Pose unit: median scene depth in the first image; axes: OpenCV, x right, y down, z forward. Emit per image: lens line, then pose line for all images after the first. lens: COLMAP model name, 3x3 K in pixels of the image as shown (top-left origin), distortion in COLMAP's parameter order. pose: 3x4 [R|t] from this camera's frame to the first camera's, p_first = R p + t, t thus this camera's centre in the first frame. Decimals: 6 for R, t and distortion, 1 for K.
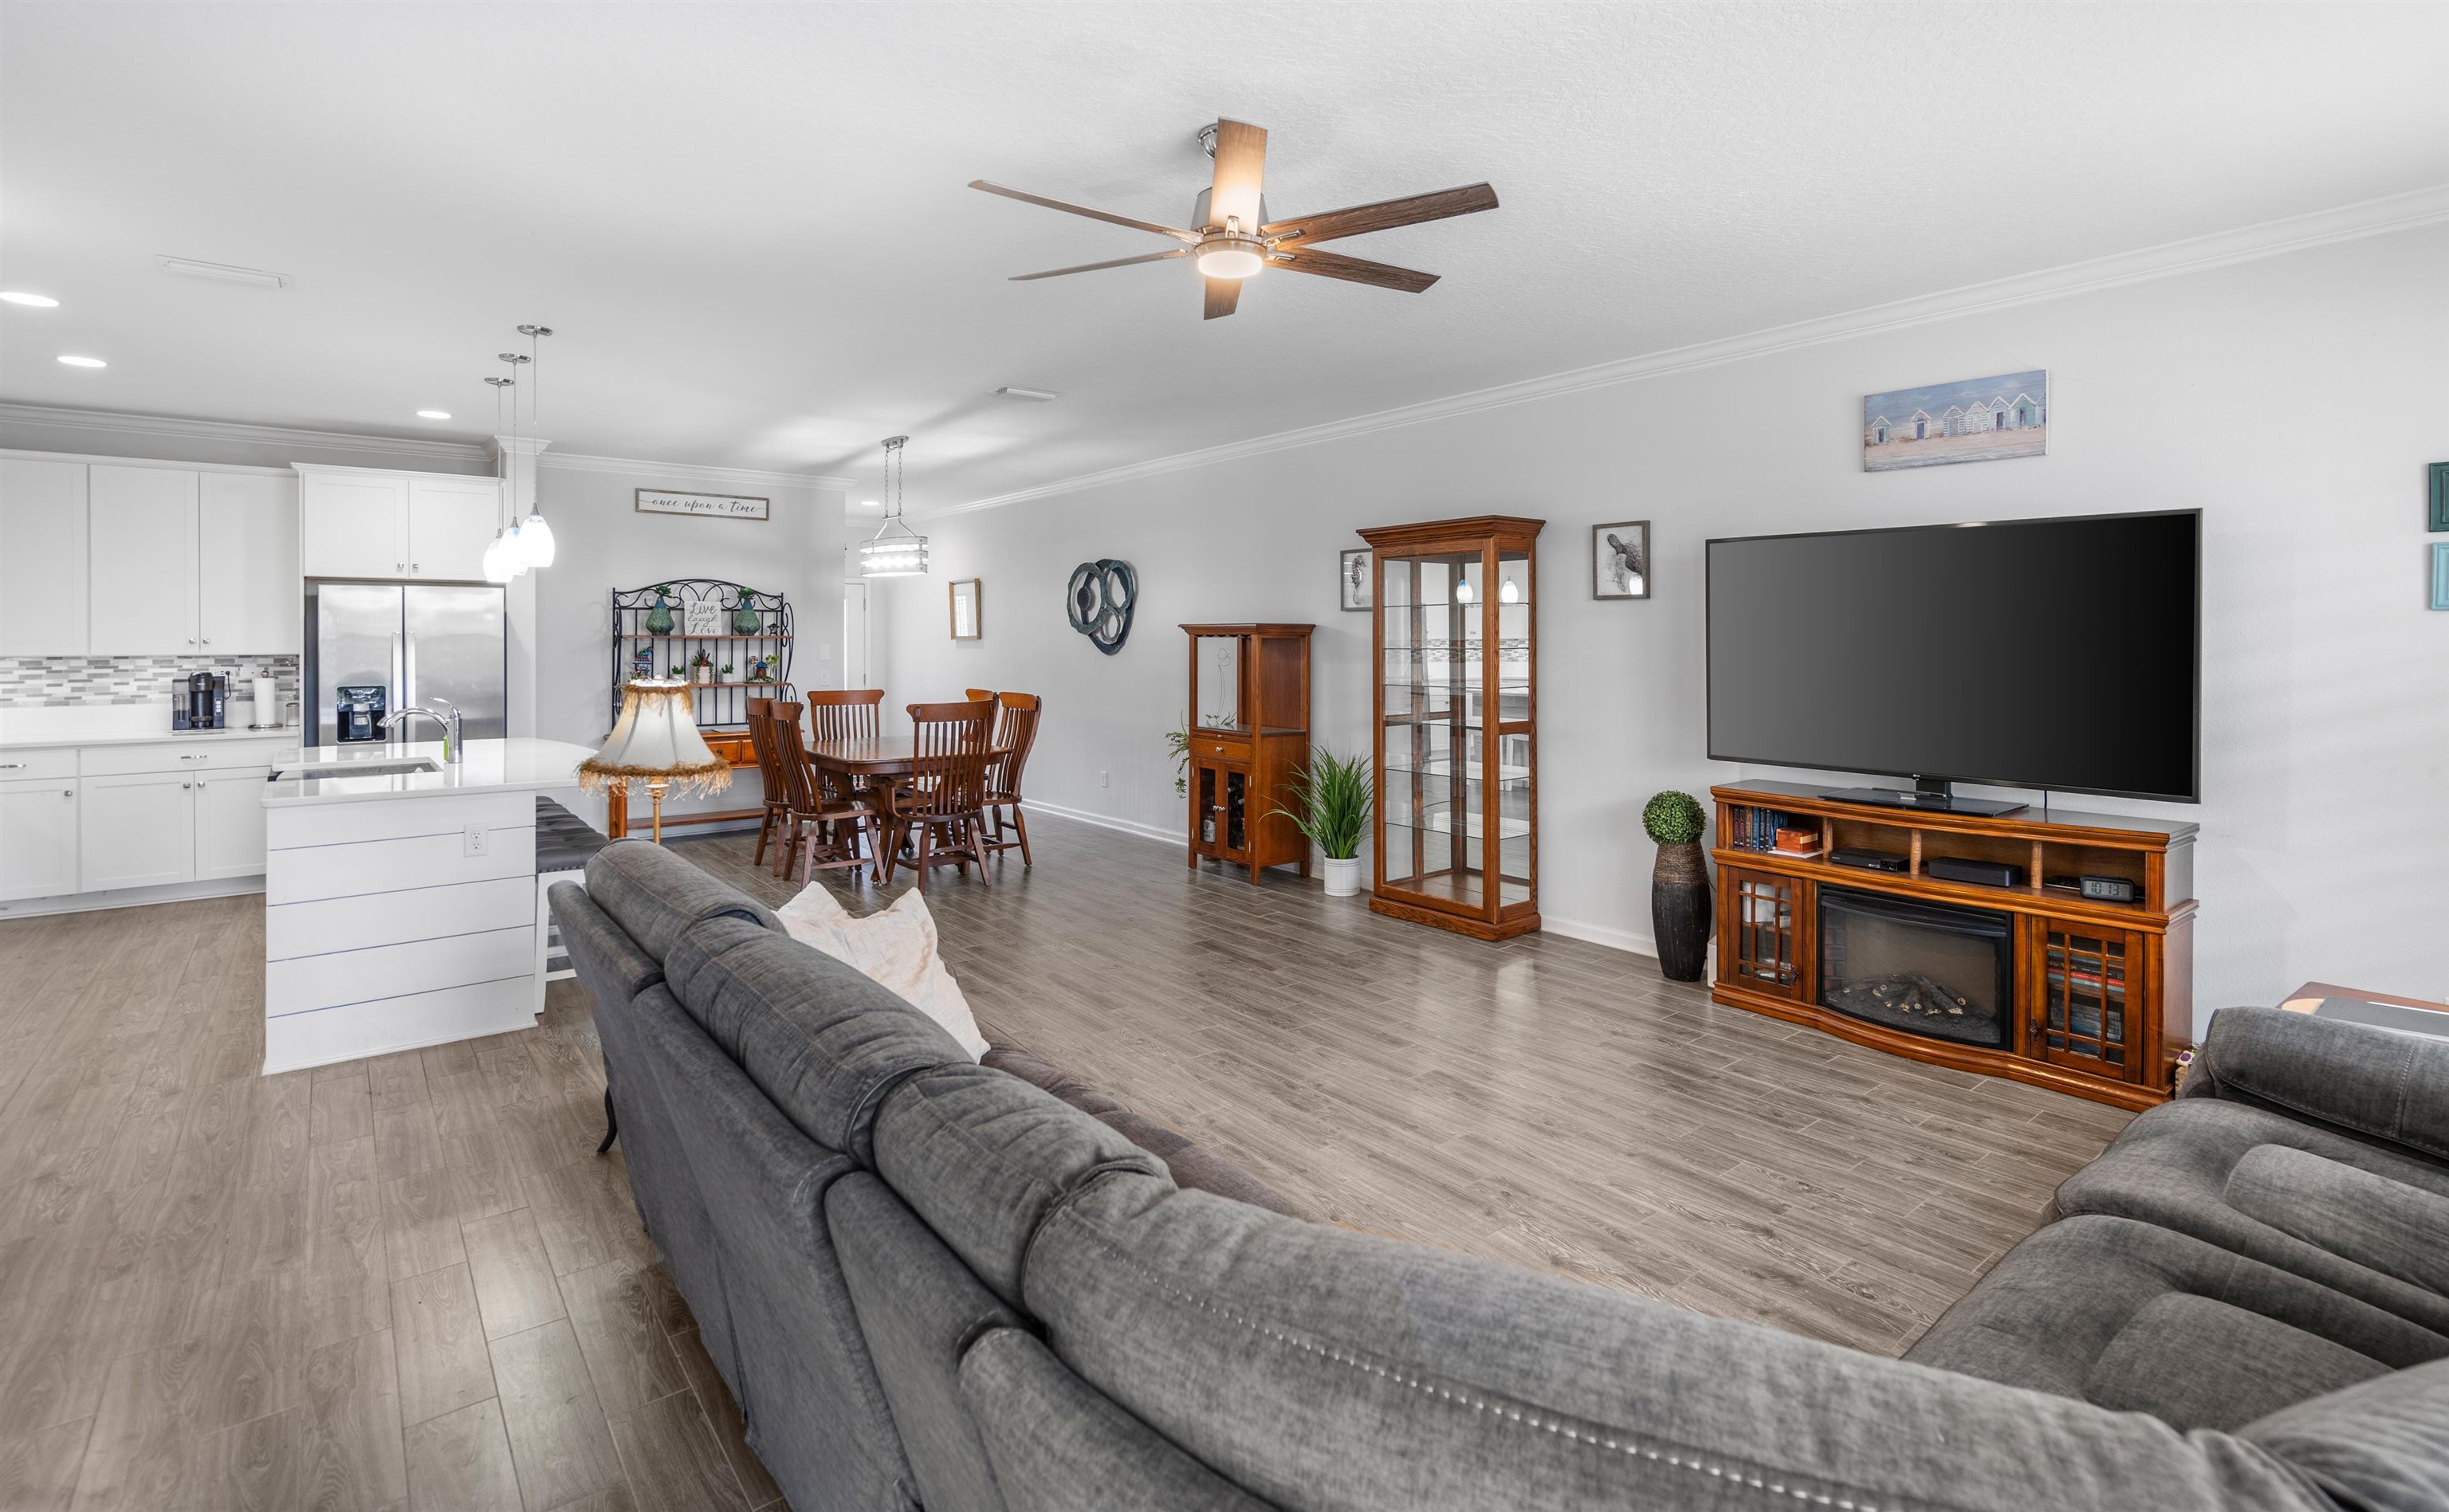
lens RADIAL K [[1159.9, 0, 1228.8], [0, 1159.9, 638.1], [0, 0, 1]] dist [-0.001305, 0.001728]
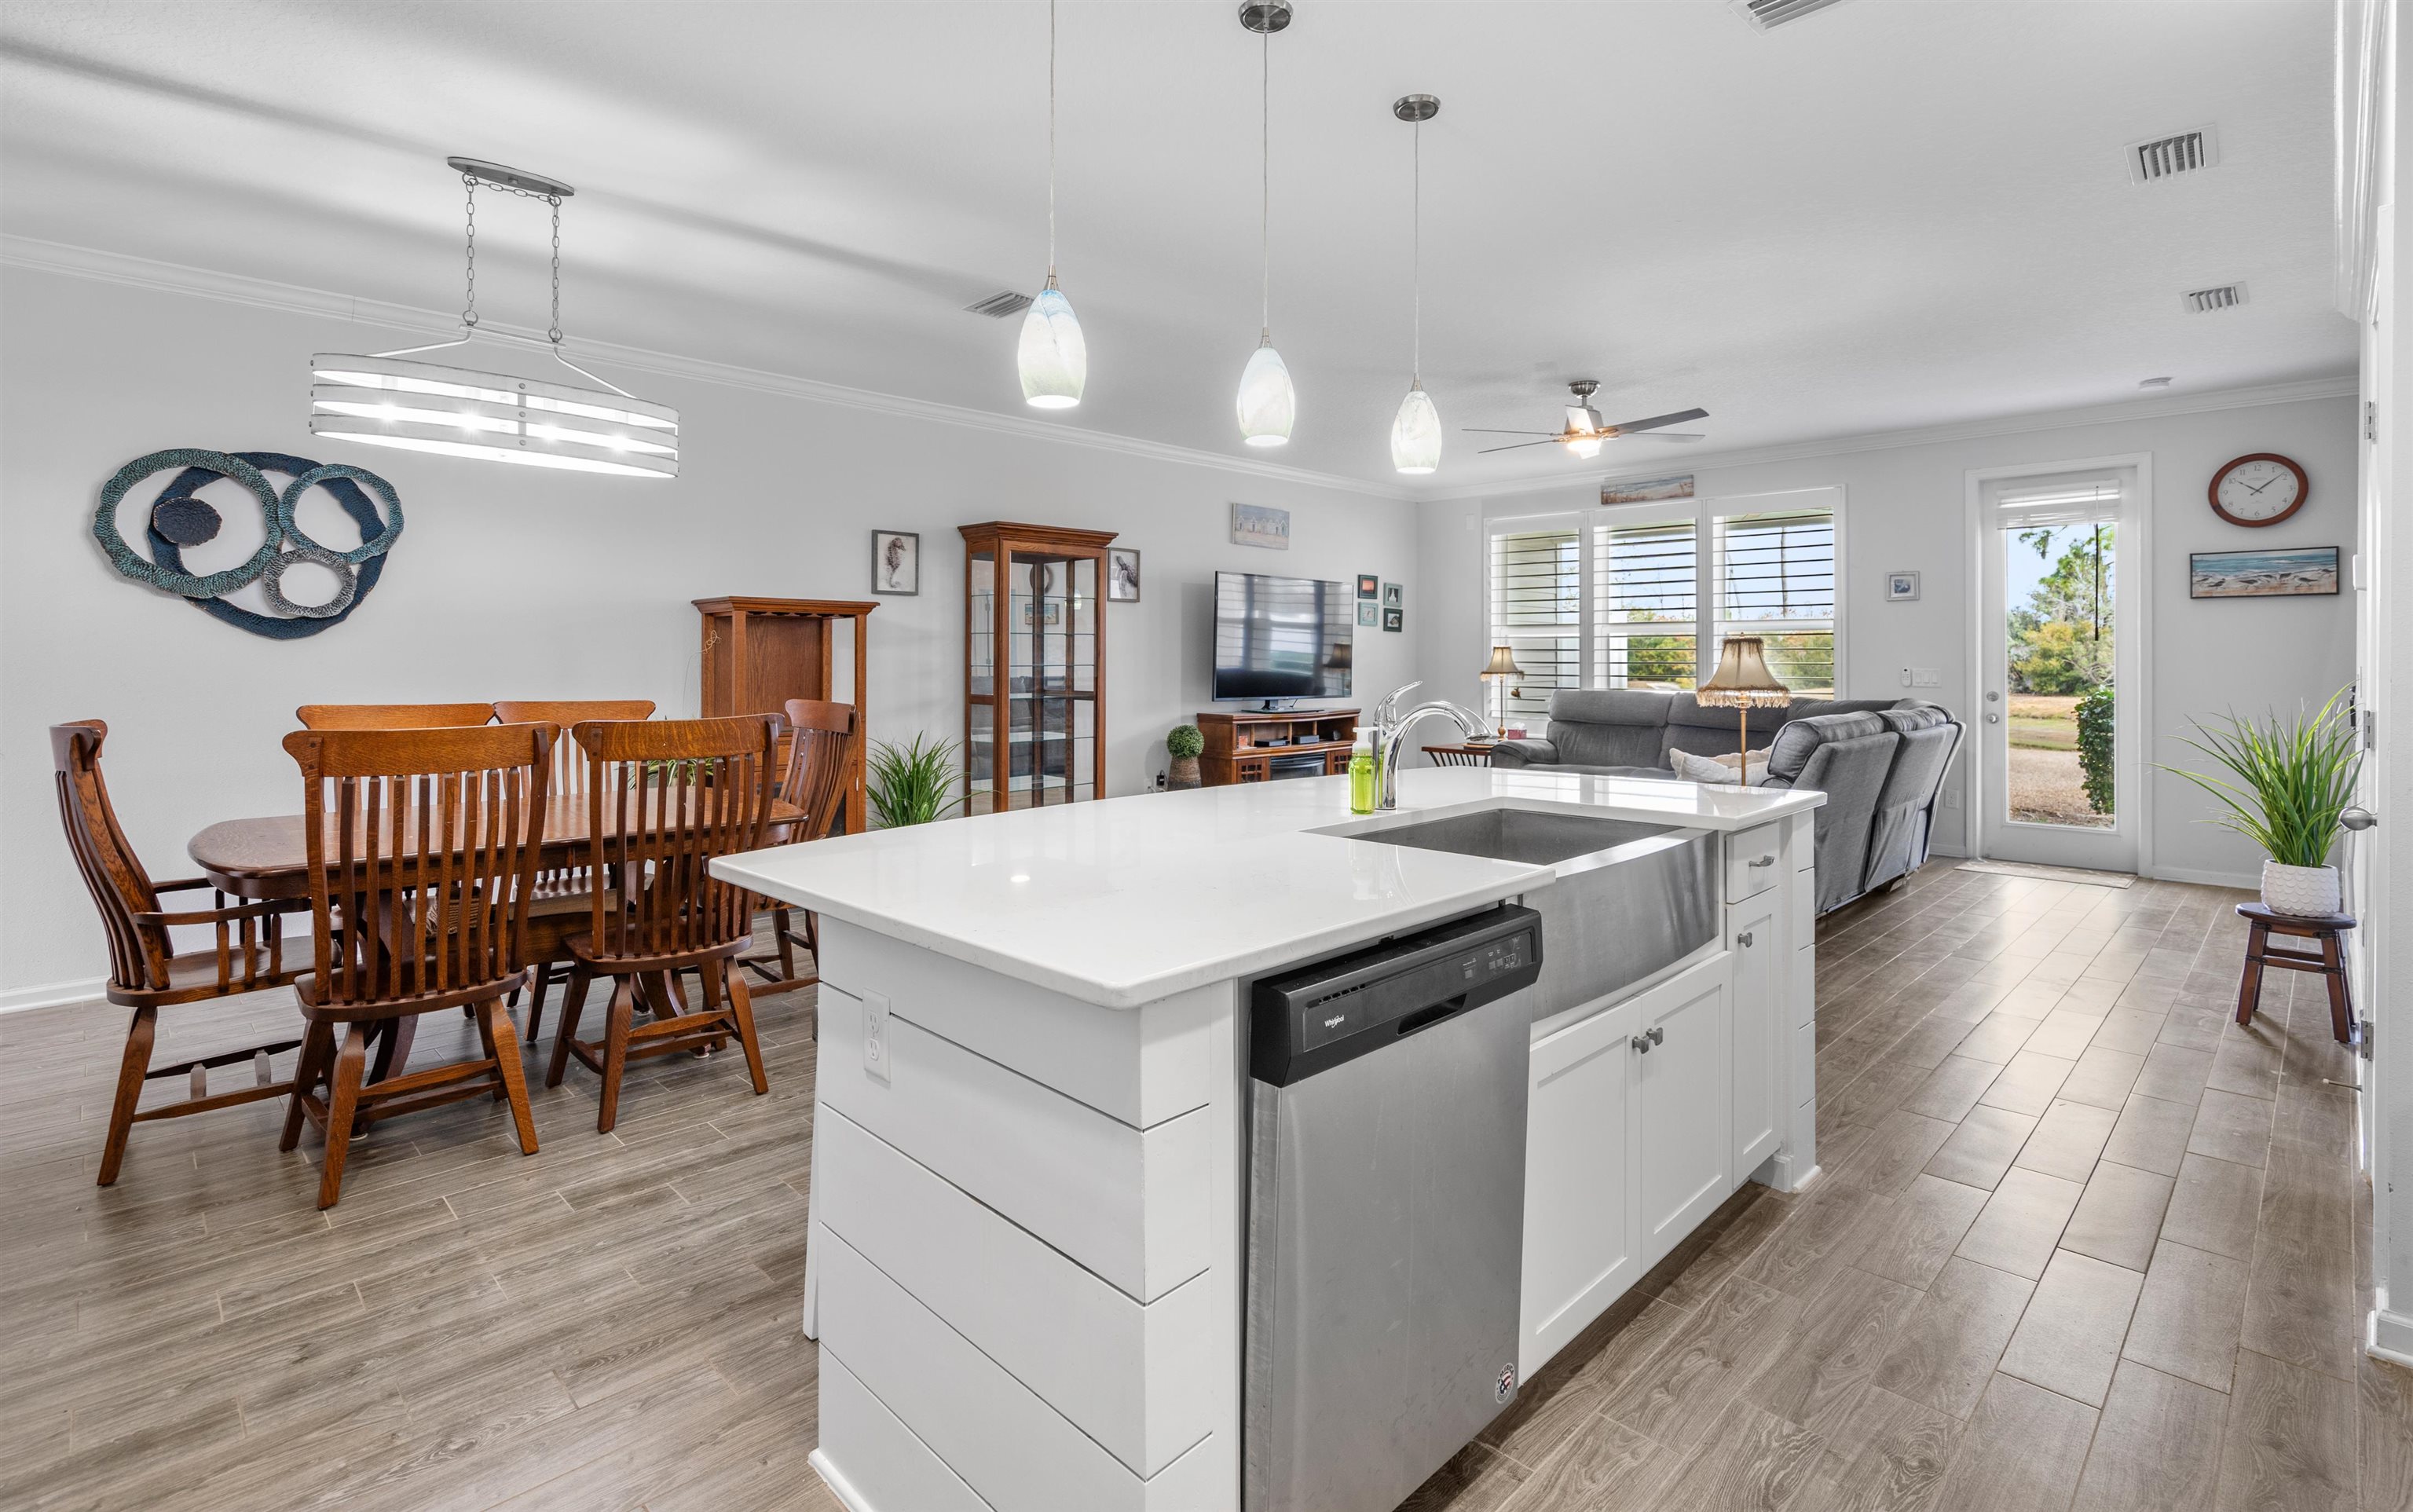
lens RADIAL K [[1143.0, 0, 1235.0], [0, 1143.0, 649.2], [0, 0, 1]] dist [-0.001305, 0.001728]
pose [[-0.138244, 0.008354, 0.990363, -0.856480], [-0.001328, 0.999962, -0.008620, 0.029838], [-0.990397, -0.002507, -0.138228, 0.827520]]
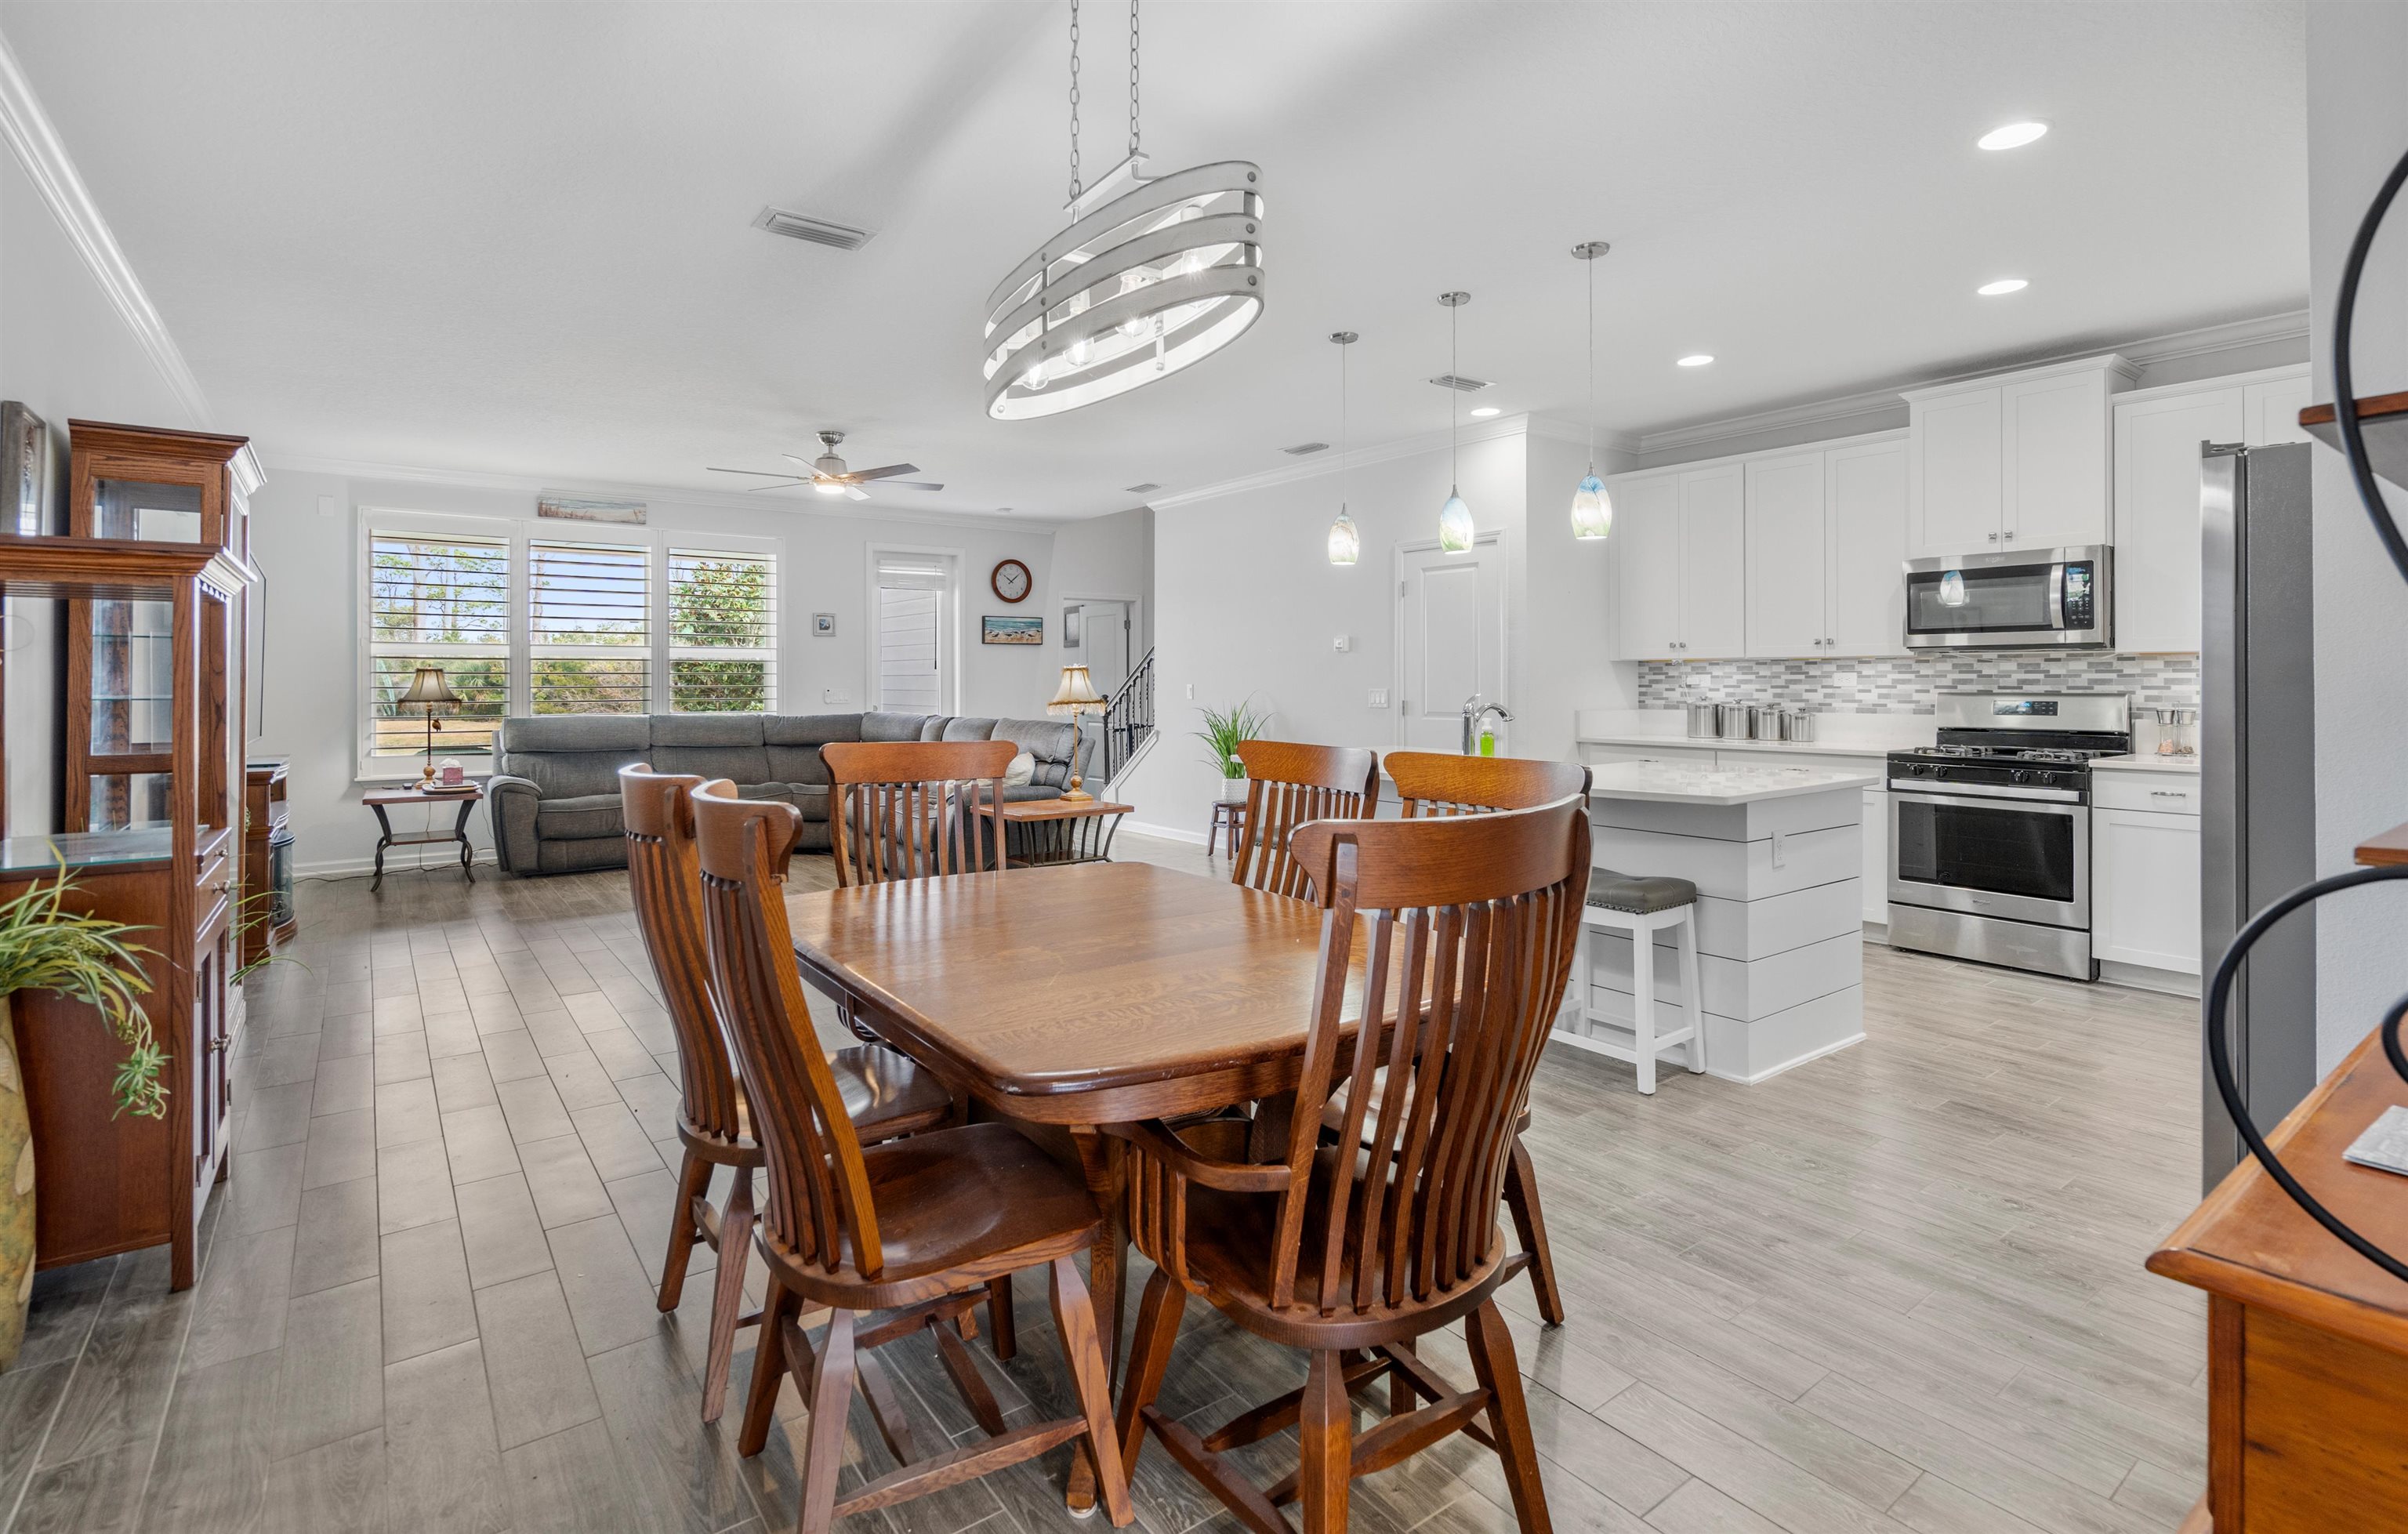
lens RADIAL K [[1126.9, 0, 1183.0], [0, 1126.9, 675.7], [0, 0, 1]] dist [-0.000399, -0.000692]
pose [[-0.999916, 0.003313, 0.012502, -0.321063], [0.003252, 0.999983, -0.004873, 0.029881], [-0.012518, -0.004831, -0.999910, 1.413998]]
